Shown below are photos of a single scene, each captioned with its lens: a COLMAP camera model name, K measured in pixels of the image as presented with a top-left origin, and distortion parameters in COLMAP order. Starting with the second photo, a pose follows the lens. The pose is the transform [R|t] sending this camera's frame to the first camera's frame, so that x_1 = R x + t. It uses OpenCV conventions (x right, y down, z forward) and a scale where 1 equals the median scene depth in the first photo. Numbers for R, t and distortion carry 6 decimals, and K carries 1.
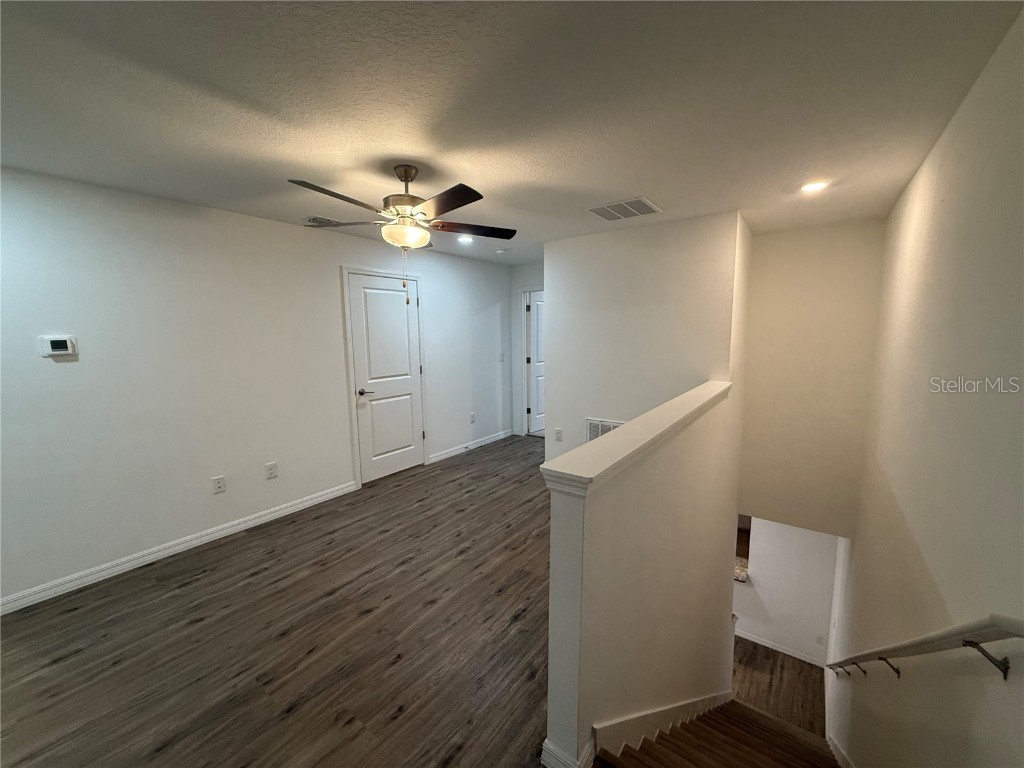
lens RADIAL K [[408.2, 0, 508.6], [0, 408.2, 382.3], [0, 0, 1]] dist [0.000161, -0.000268]
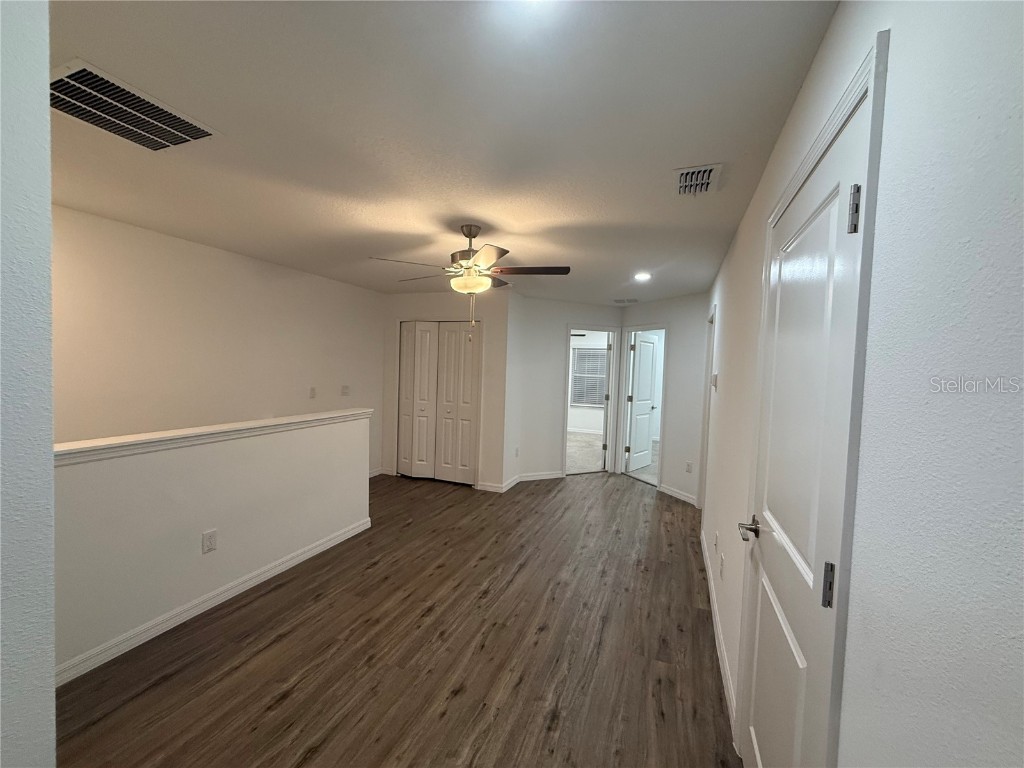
lens RADIAL K [[408.2, 0, 508.6], [0, 408.2, 382.3], [0, 0, 1]] dist [0.000161, -0.000268]
pose [[-0.967354, -0.007640, -0.253314, -0.052437], [-0.050275, 0.985465, 0.162267, -0.230869], [0.248393, 0.169705, -0.953678, 1.828684]]
